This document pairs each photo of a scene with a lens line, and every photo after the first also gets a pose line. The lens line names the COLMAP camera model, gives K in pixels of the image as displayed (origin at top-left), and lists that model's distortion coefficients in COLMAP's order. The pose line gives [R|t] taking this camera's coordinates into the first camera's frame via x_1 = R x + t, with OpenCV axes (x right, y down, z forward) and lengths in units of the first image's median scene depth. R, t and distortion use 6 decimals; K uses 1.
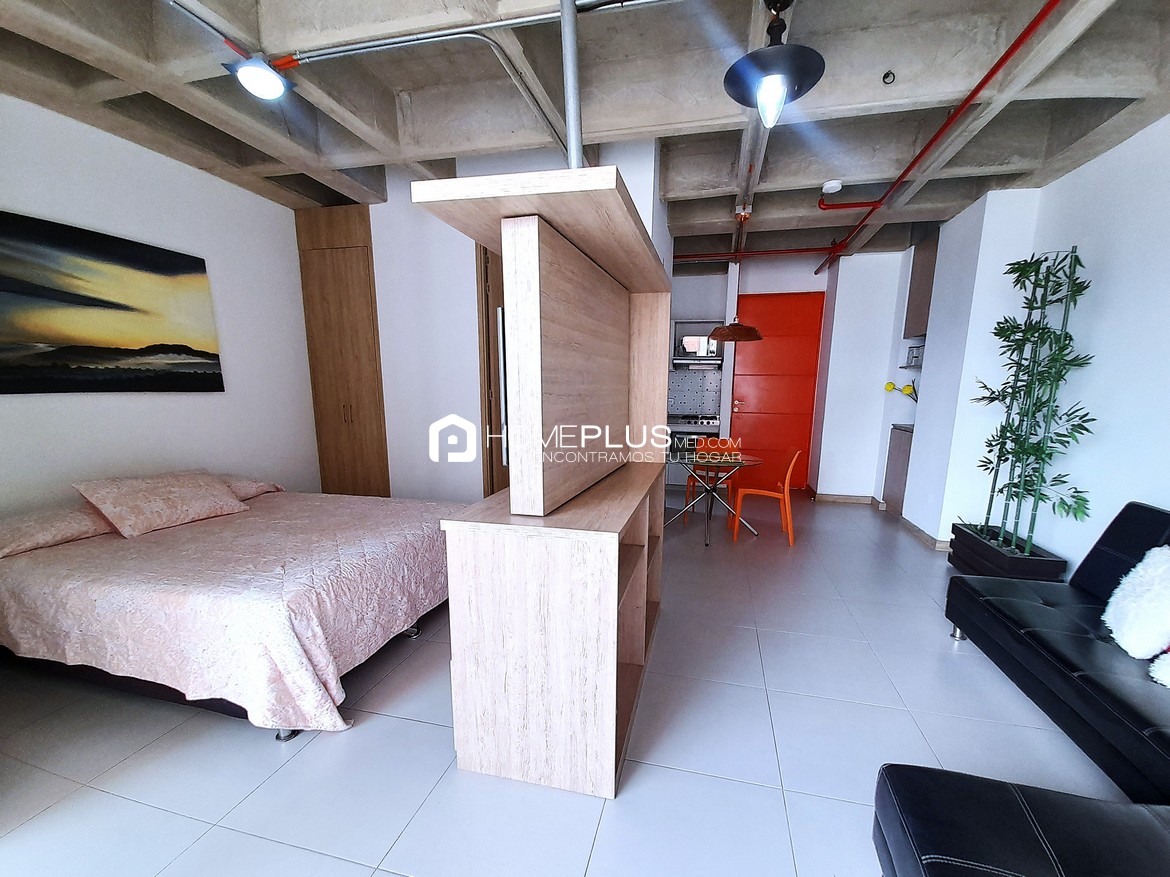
lens RADIAL K [[468.5, 0, 601.2], [0, 468.5, 477.2], [0, 0, 1]] dist [-0.003501, -0.000444]
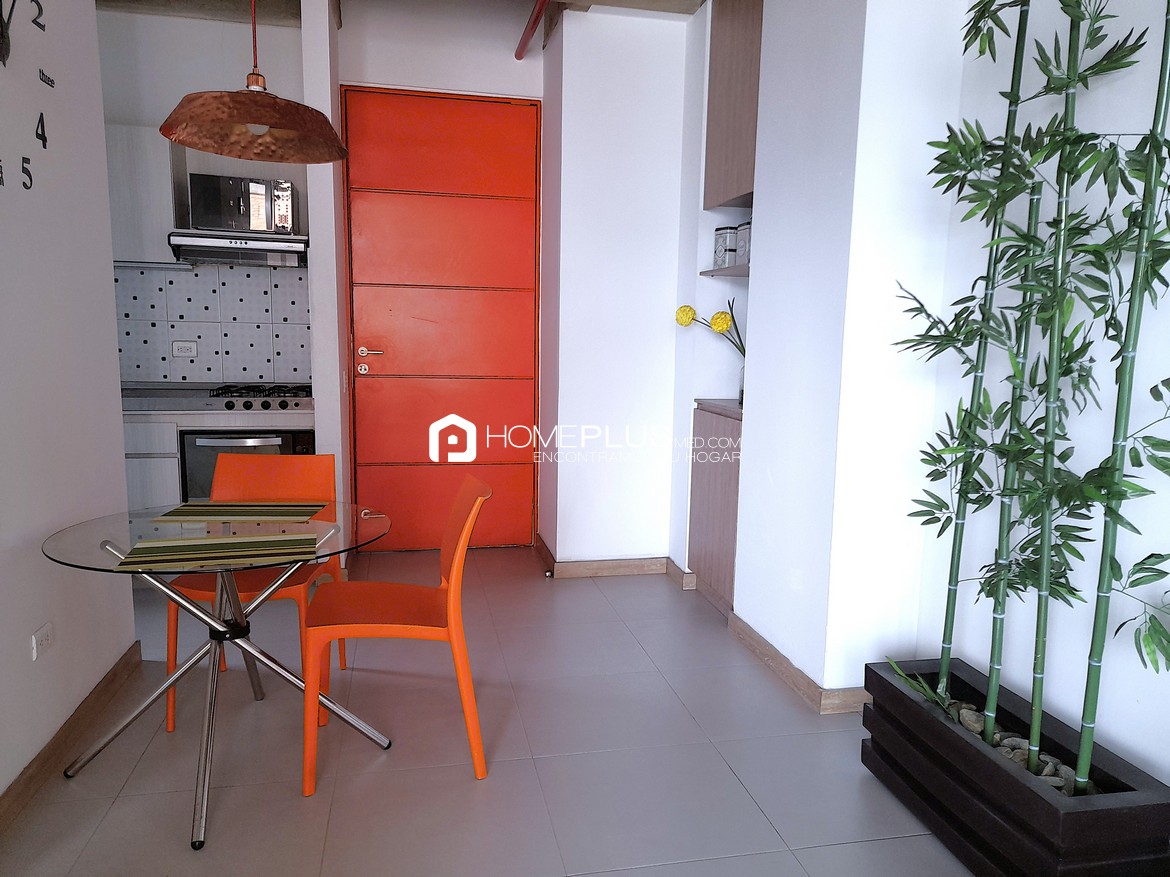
lens RADIAL K [[840.8, 0, 583.7], [0, 840.8, 443.6], [0, 0, 1]] dist [0.062984, 0.003193]
pose [[0.900402, -0.049550, 0.432228, 0.256946], [0.070730, 0.996948, -0.033054, -0.076704], [-0.429271, 0.060333, 0.901159, 0.472018]]
